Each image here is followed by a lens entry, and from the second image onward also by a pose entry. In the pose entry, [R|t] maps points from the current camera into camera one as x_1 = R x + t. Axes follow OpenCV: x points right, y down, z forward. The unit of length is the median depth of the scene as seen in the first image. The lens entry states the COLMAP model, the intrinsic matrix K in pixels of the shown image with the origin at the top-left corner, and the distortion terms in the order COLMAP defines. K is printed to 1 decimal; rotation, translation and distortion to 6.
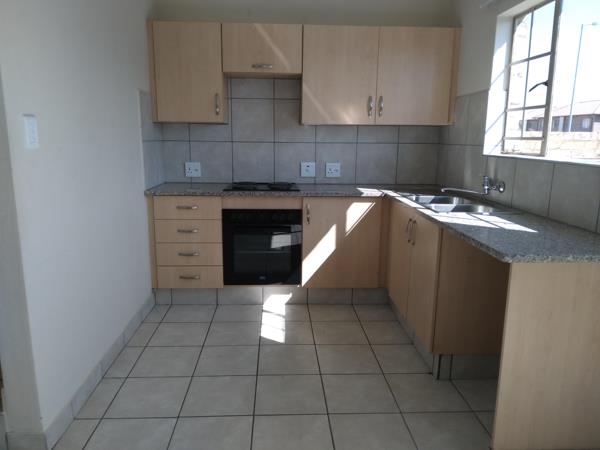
lens RADIAL K [[439.9, 0, 301.7], [0, 439.9, 222.1], [0, 0, 1]] dist [0.036325, -0.030545]
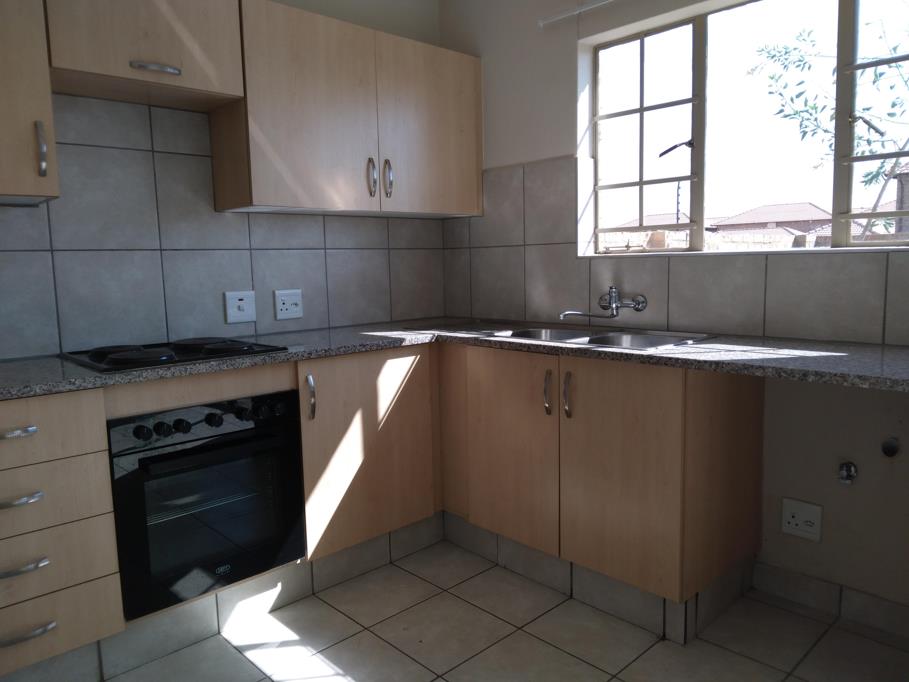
lens RADIAL K [[666.5, 0, 456.6], [0, 666.5, 336.7], [0, 0, 1]] dist [0.036325, -0.030545]
pose [[0.761074, -0.103160, 0.640409, -0.305886], [0.155844, 0.987436, -0.026147, -0.038157], [-0.629665, 0.119704, 0.767589, 0.357469]]
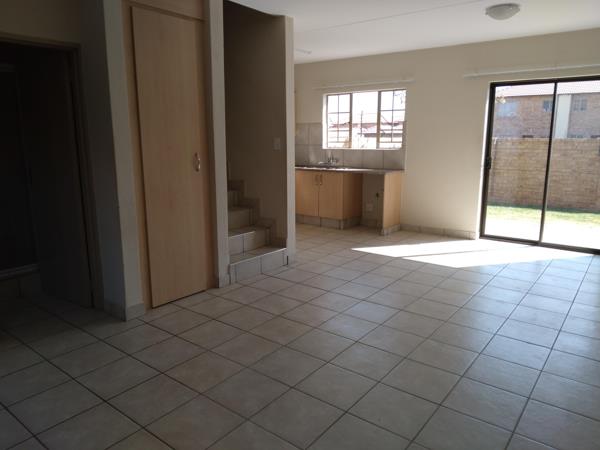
lens RADIAL K [[439.9, 0, 299.9], [0, 439.9, 222.3], [0, 0, 1]] dist [0.036325, -0.030545]
pose [[0.655353, -0.153609, 0.739538, -1.398592], [0.151050, 0.985977, 0.070942, 0.052863], [-0.740065, 0.065215, 0.669366, -0.469927]]
